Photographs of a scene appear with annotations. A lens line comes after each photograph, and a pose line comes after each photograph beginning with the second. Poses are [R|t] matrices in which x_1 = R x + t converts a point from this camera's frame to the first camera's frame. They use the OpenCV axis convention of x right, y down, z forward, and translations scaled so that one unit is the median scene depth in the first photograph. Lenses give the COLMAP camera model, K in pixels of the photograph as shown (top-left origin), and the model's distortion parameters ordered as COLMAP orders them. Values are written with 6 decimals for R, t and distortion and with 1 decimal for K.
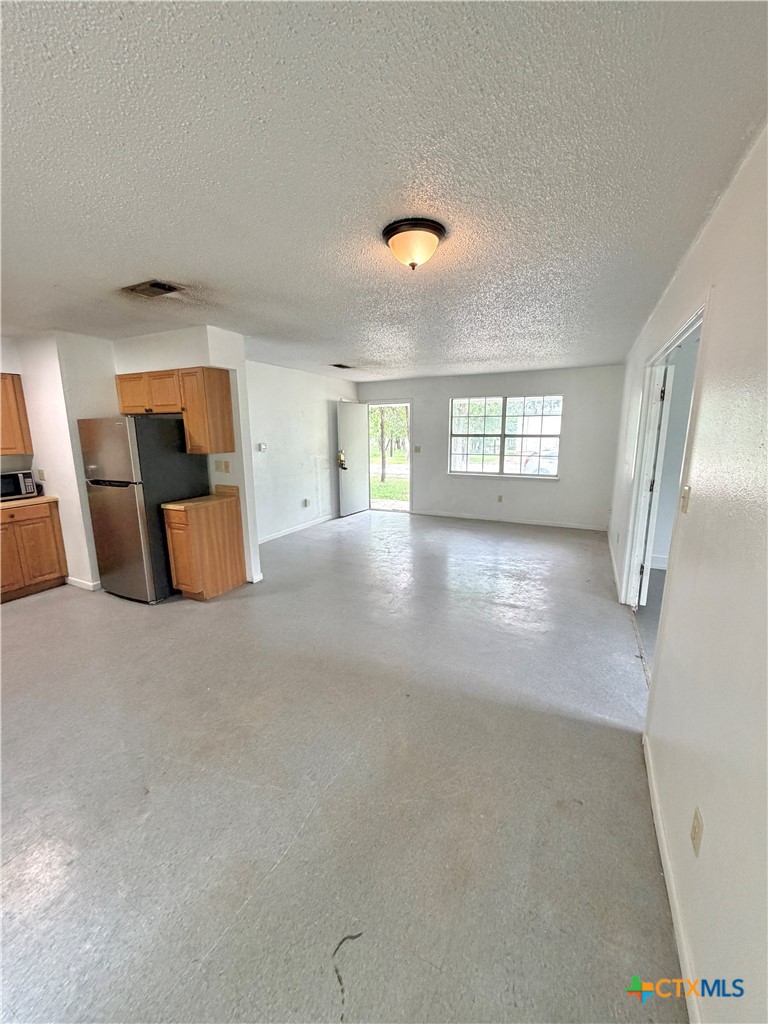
lens RADIAL K [[407.7, 0, 384.2], [0, 407.7, 508.6], [0, 0, 1]] dist [-0.001830, 0.000204]
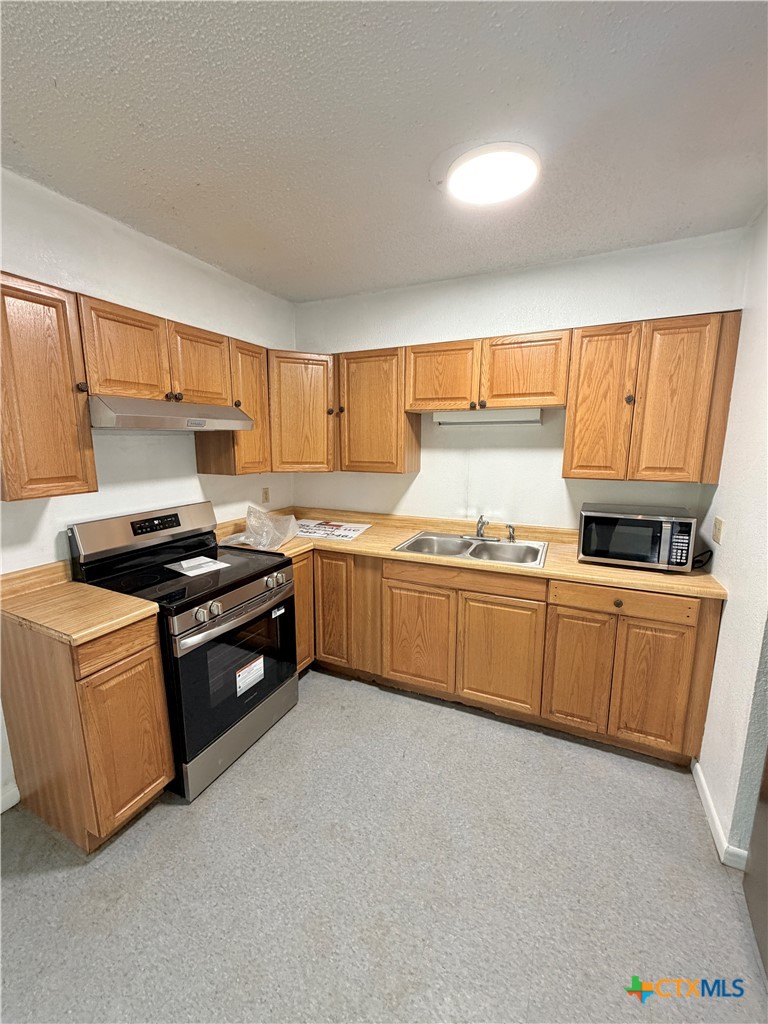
lens RADIAL K [[407.7, 0, 384.2], [0, 407.7, 508.6], [0, 0, 1]] dist [-0.001830, 0.000204]
pose [[0.024788, 0.175406, -0.984184, -0.427953], [-0.190924, 0.967196, 0.167569, -0.117593], [0.981292, 0.183751, 0.057464, 0.635354]]
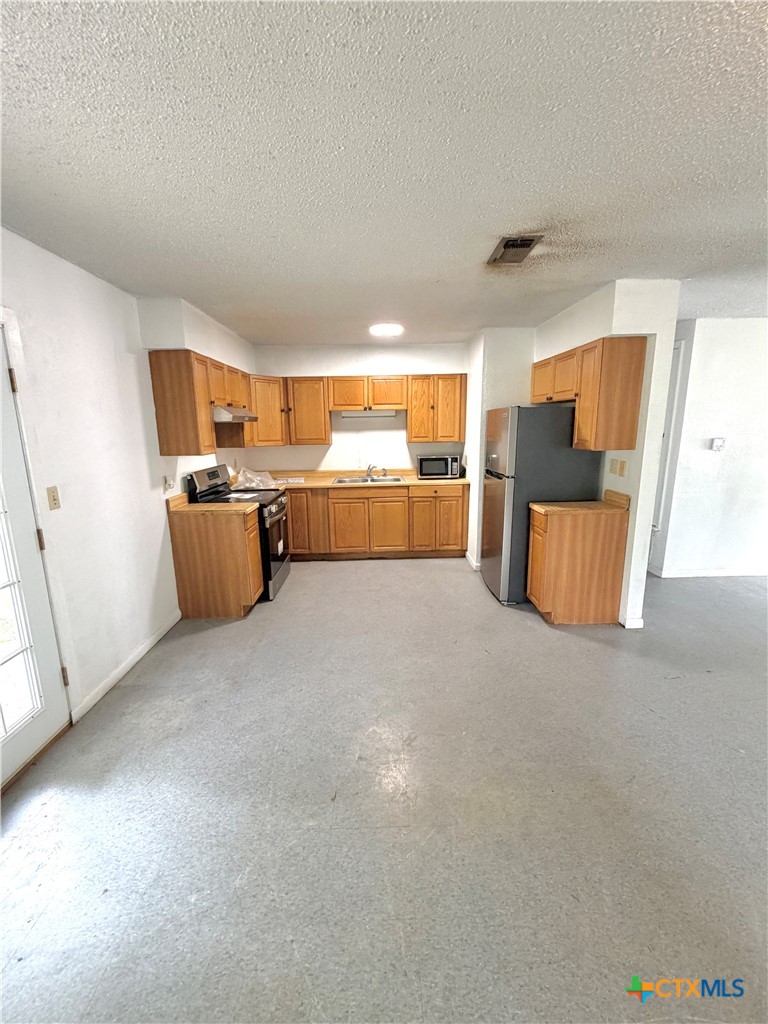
lens RADIAL K [[407.7, 0, 384.2], [0, 407.7, 508.6], [0, 0, 1]] dist [-0.001830, 0.000204]
pose [[0.463221, 0.179246, -0.867927, 0.083722], [-0.159270, 0.980226, 0.117434, -0.049310], [0.871814, 0.083836, 0.482609, 0.263413]]
